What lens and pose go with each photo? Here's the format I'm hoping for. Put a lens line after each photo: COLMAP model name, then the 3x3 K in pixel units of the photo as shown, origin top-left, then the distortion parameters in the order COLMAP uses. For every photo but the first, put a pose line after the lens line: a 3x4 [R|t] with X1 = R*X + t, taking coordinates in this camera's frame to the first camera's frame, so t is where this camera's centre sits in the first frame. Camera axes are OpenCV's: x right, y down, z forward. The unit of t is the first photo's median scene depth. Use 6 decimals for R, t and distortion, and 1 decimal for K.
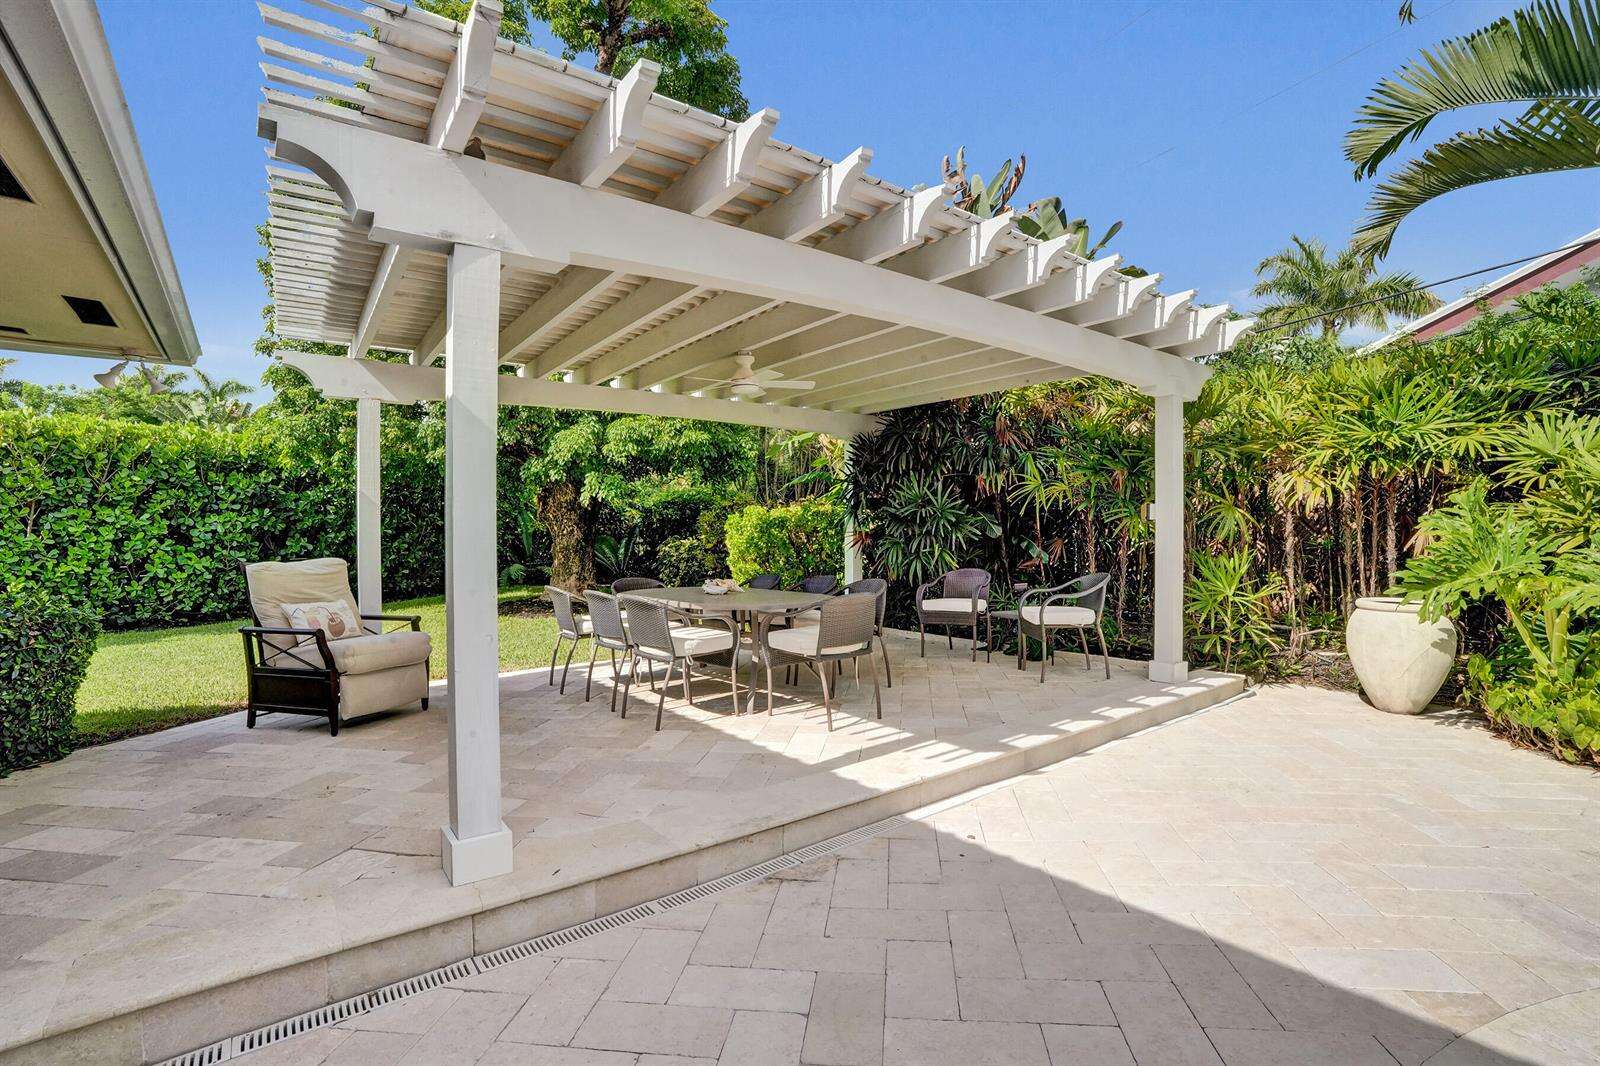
lens RADIAL K [[741.6, 0, 800.0], [0, 741.6, 533.0], [0, 0, 1]] dist [-0.071174, 0.029238]
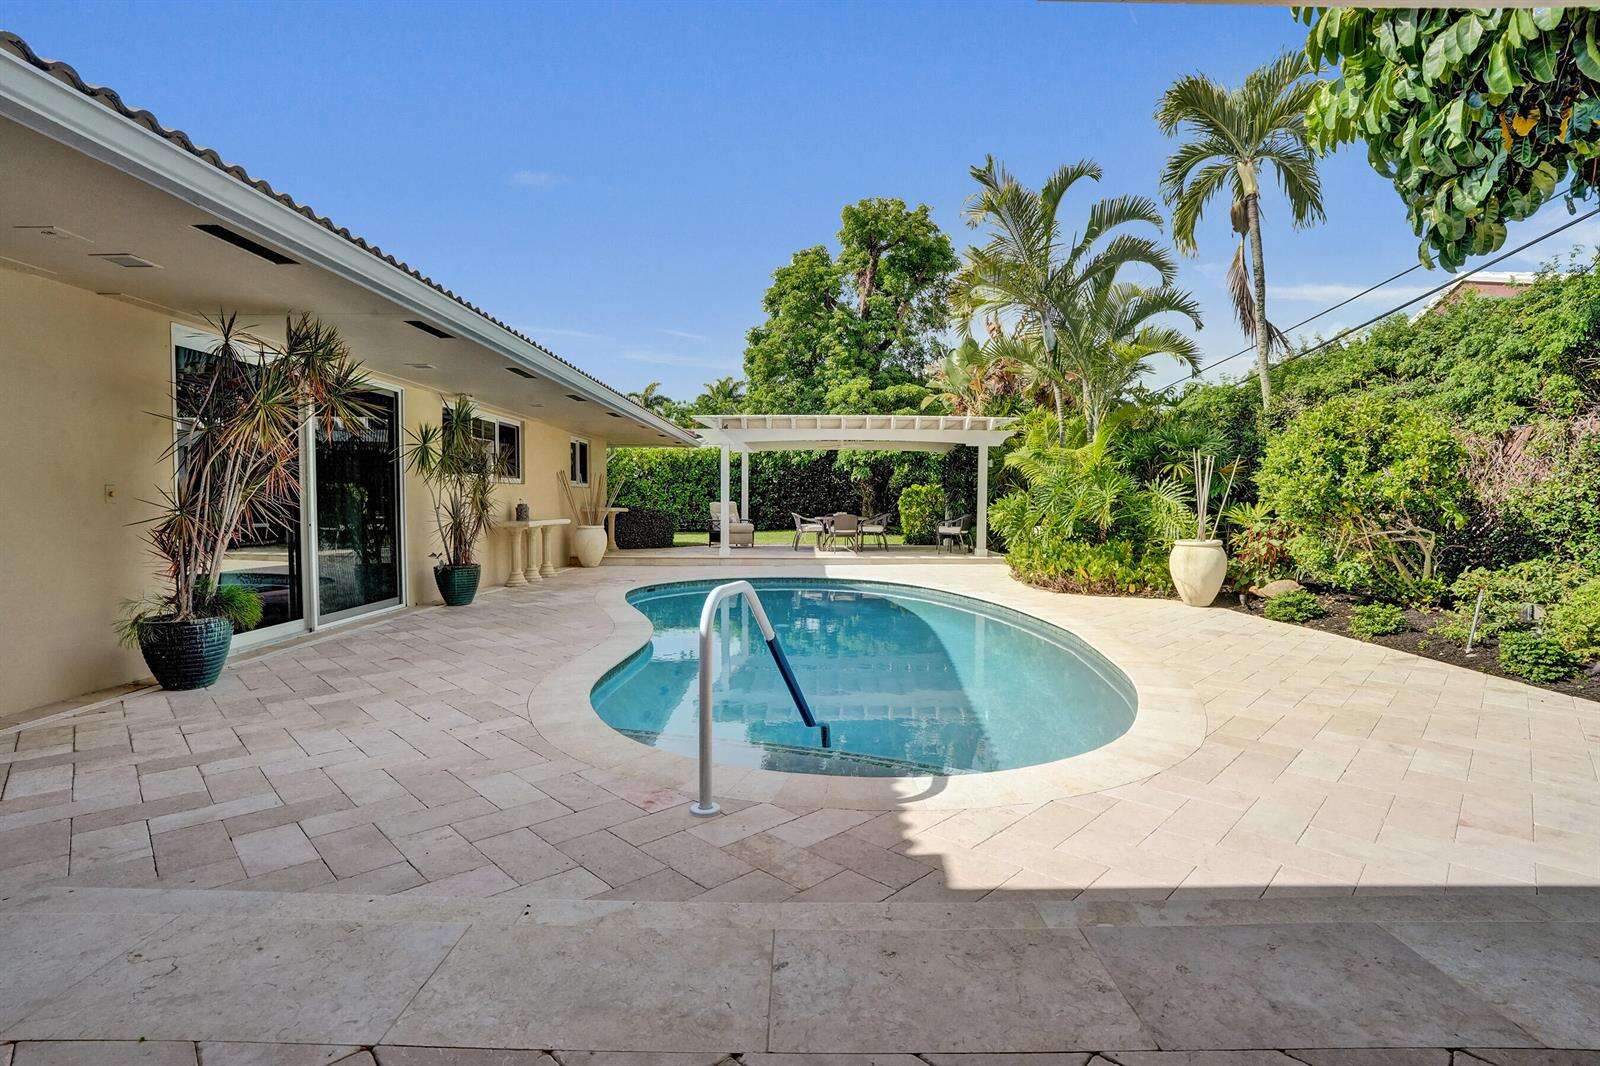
lens RADIAL K [[741.6, 0, 800.0], [0, 741.6, 533.0], [0, 0, 1]] dist [-0.071174, 0.029238]
pose [[0.798910, 0.044759, -0.599783, 1.957595], [-0.014784, 0.998387, 0.054812, -0.017364], [0.601269, -0.034923, 0.798283, -1.827658]]
